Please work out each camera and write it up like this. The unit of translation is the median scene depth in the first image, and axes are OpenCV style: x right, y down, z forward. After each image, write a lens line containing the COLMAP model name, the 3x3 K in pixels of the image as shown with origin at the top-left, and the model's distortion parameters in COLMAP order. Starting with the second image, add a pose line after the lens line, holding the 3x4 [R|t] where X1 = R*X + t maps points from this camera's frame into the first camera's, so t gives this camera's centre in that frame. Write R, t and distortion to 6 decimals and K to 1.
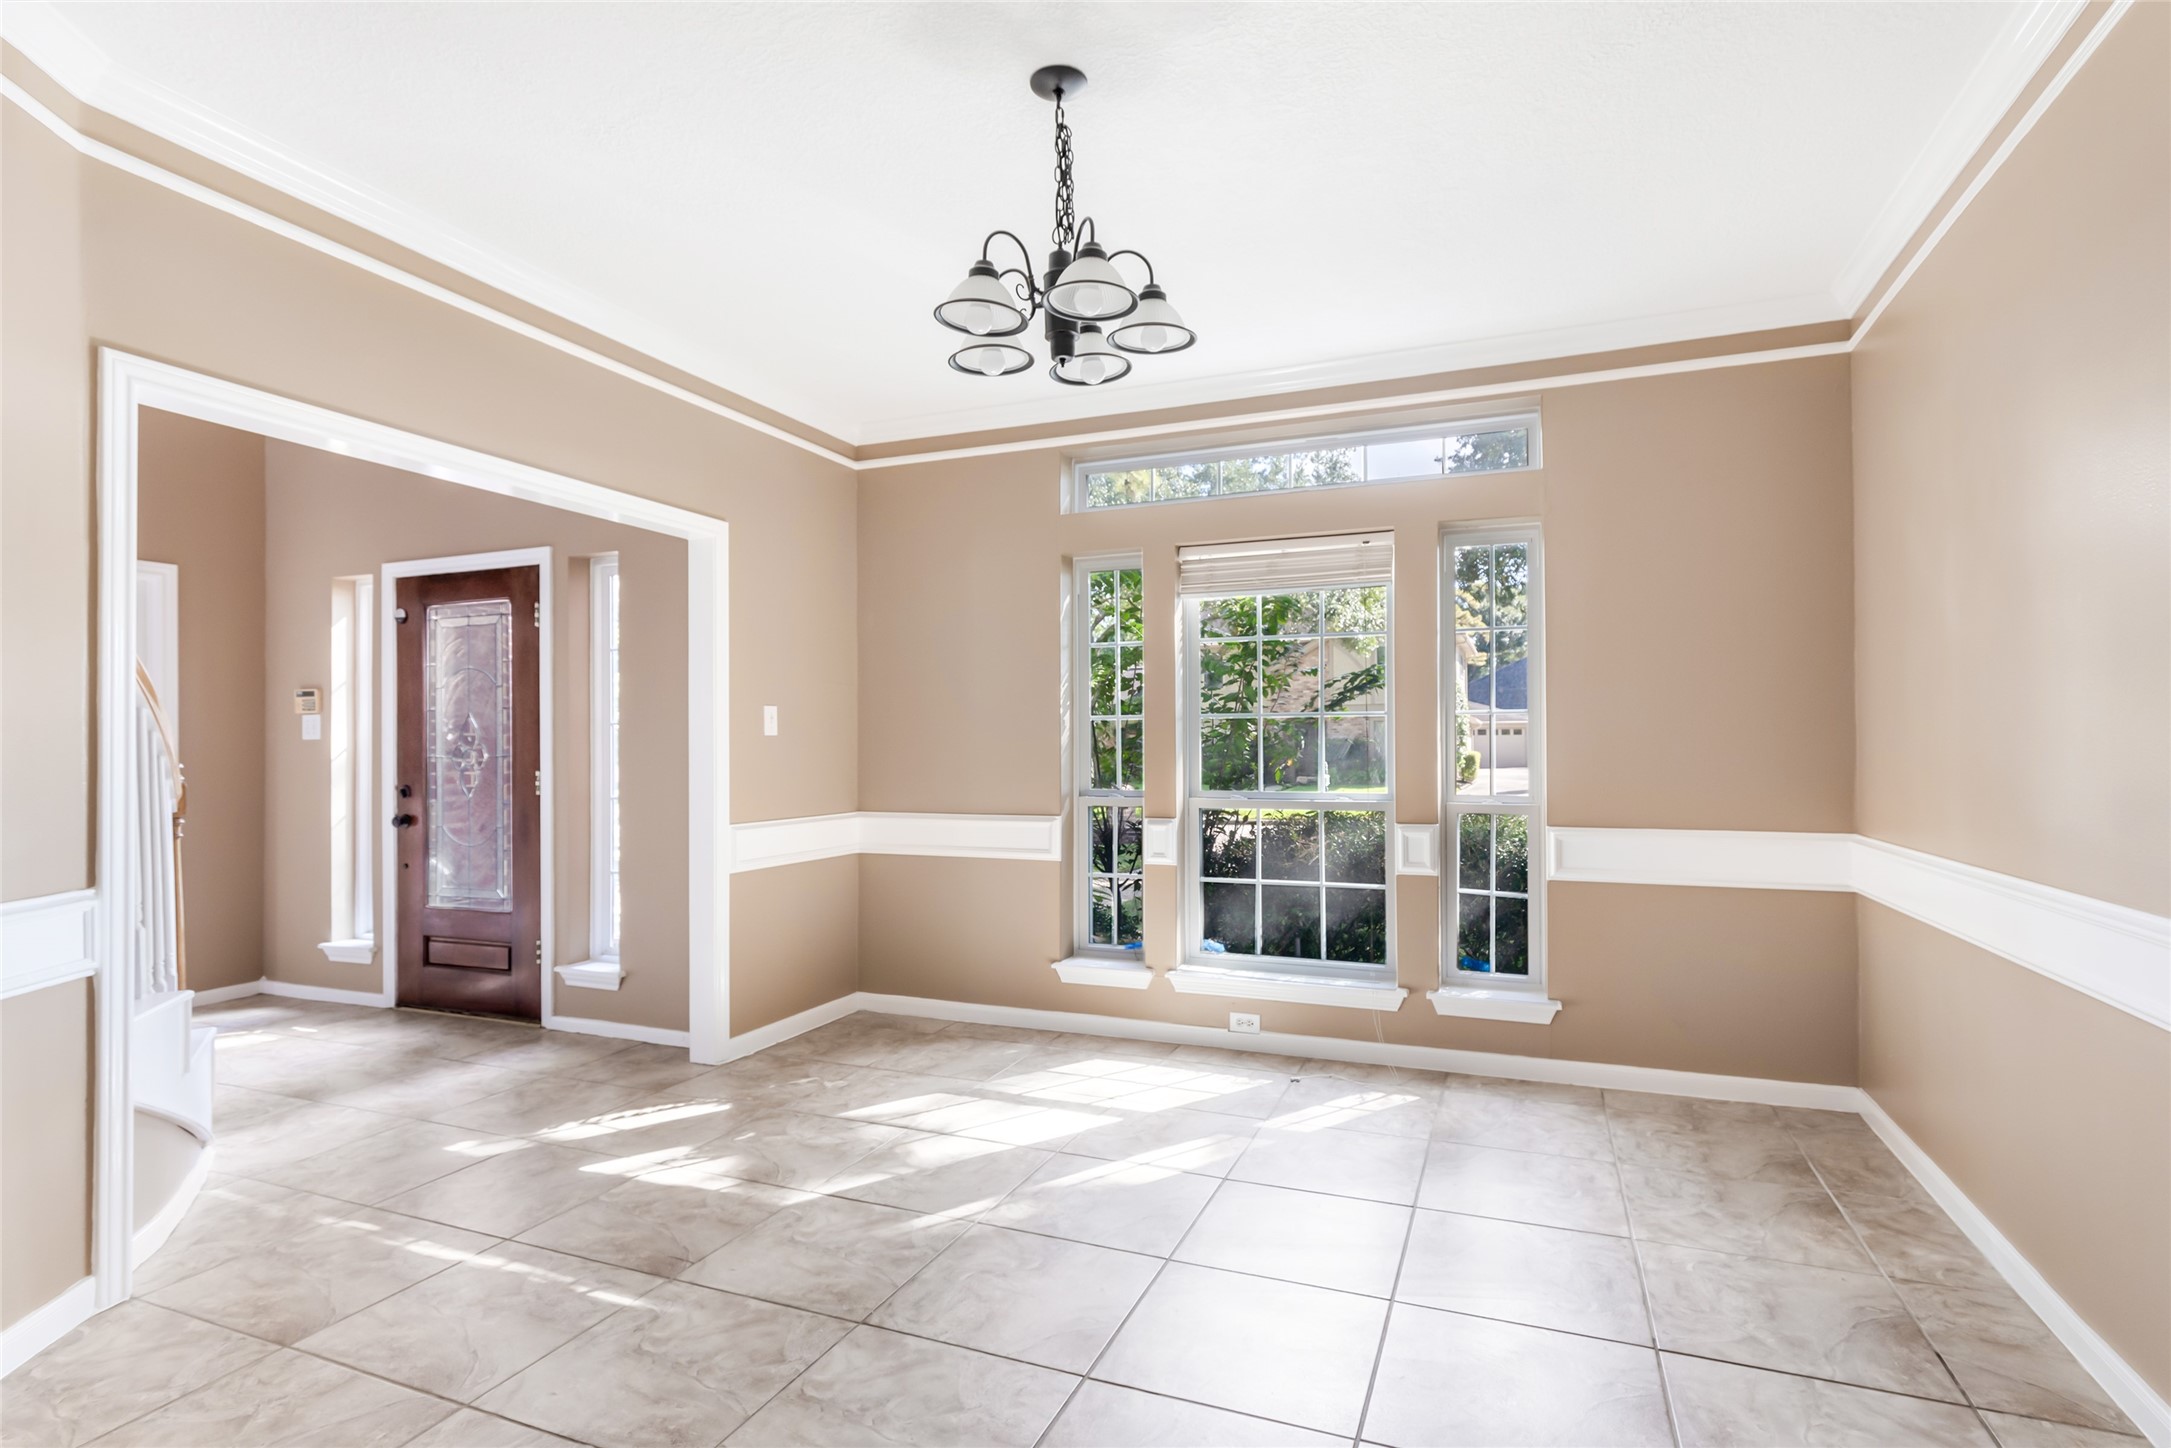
lens RADIAL K [[1058.2, 0, 1097.3], [0, 1058.2, 729.6], [0, 0, 1]] dist [-0.002241, -0.000312]
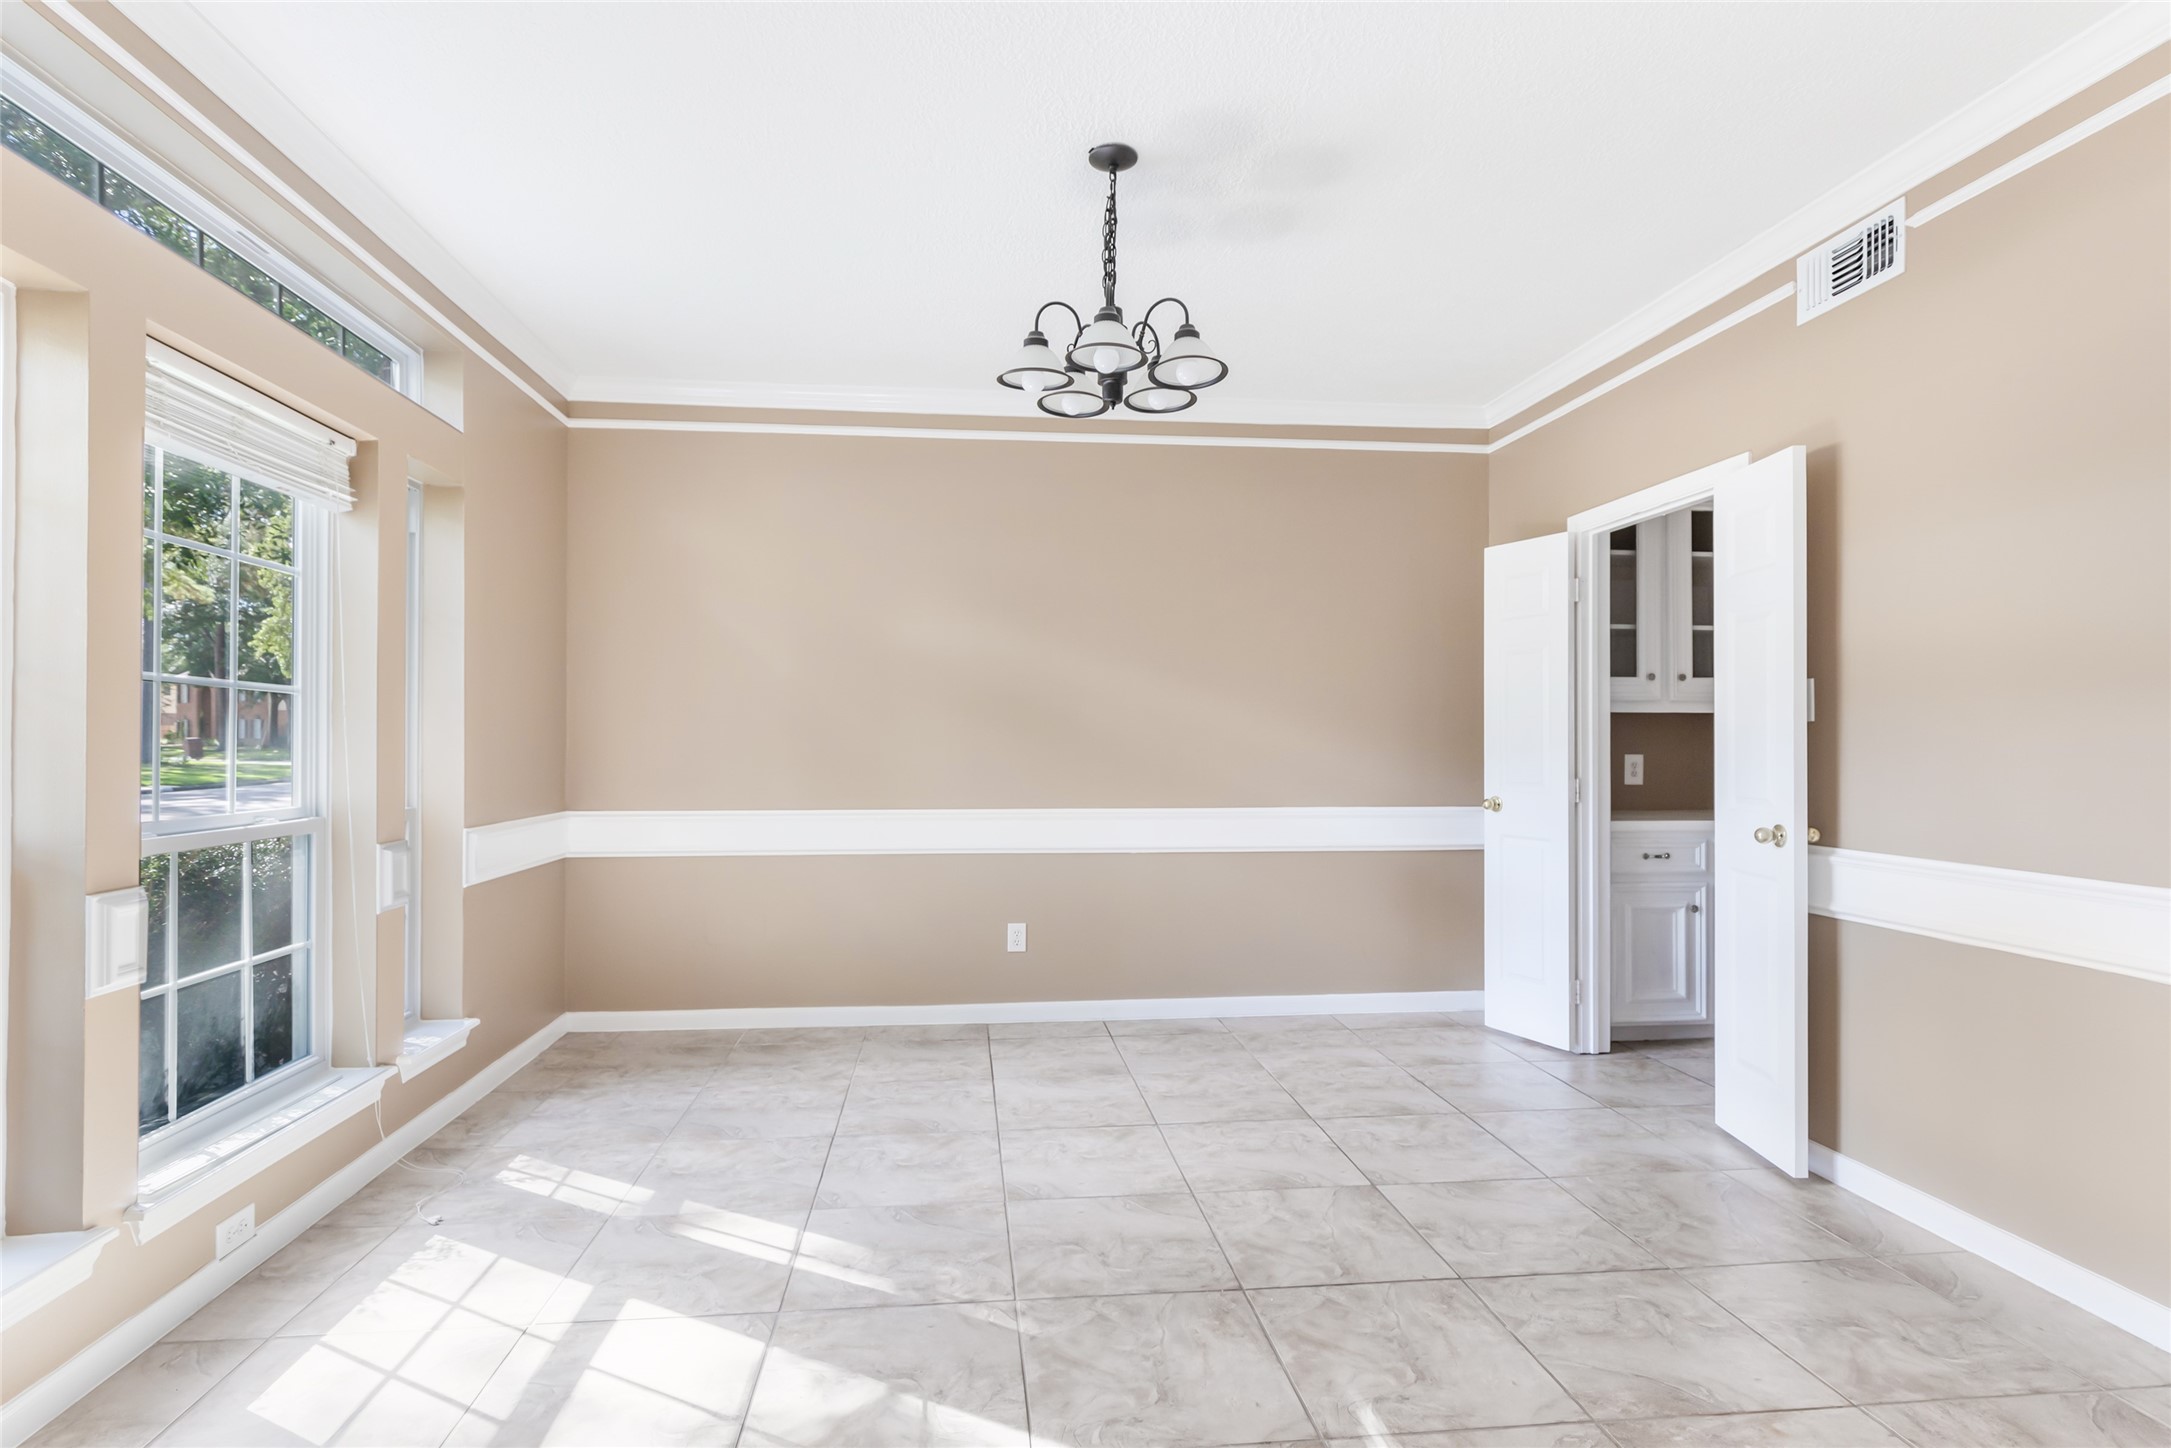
lens RADIAL K [[1058.2, 0, 1094.4], [0, 1058.2, 733.5], [0, 0, 1]] dist [-0.002241, -0.000312]
pose [[-0.479019, 0.010749, 0.877738, -0.755174], [-0.013662, 0.999713, -0.019699, 0.024008], [-0.877698, -0.021428, -0.478735, 1.150058]]
